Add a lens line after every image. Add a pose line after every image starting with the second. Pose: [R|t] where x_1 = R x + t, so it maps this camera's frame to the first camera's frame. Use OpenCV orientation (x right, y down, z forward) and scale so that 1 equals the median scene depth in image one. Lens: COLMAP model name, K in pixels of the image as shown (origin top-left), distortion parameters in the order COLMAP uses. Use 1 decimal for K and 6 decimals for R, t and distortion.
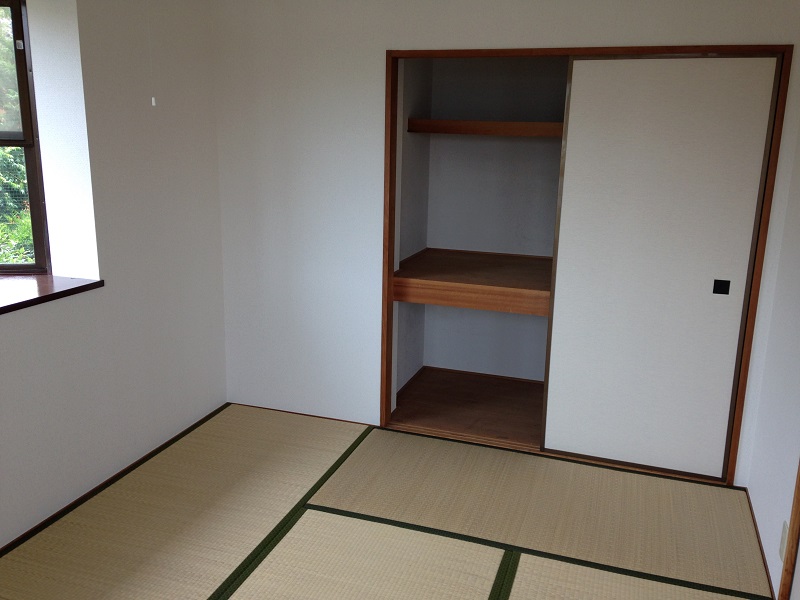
lens RADIAL K [[734.2, 0, 404.8], [0, 734.2, 293.8], [0, 0, 1]] dist [0.199773, -0.332114]
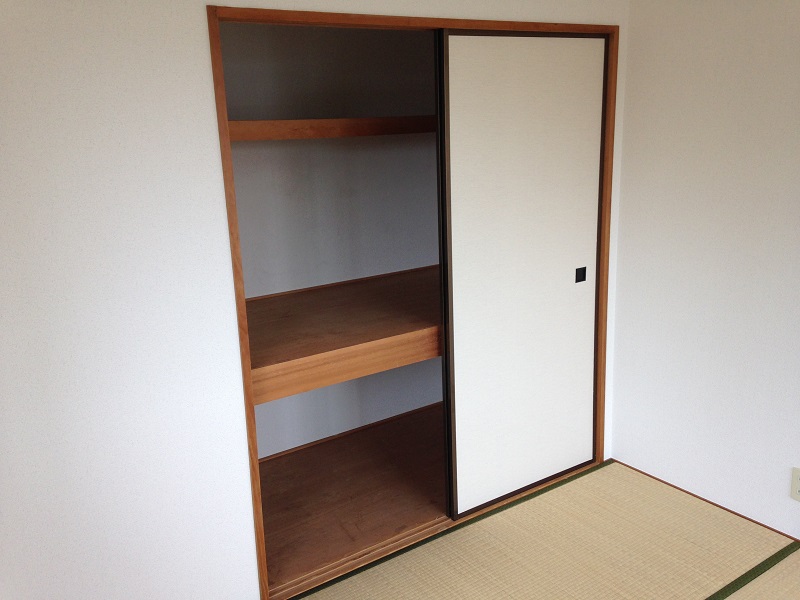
lens RADIAL K [[734.2, 0, 404.8], [0, 734.2, 293.8], [0, 0, 1]] dist [0.199773, -0.332114]
pose [[0.591807, -0.232796, 0.771733, -0.472284], [0.229392, 0.966443, 0.115621, -0.150643], [-0.772751, 0.108604, 0.625348, 0.573096]]
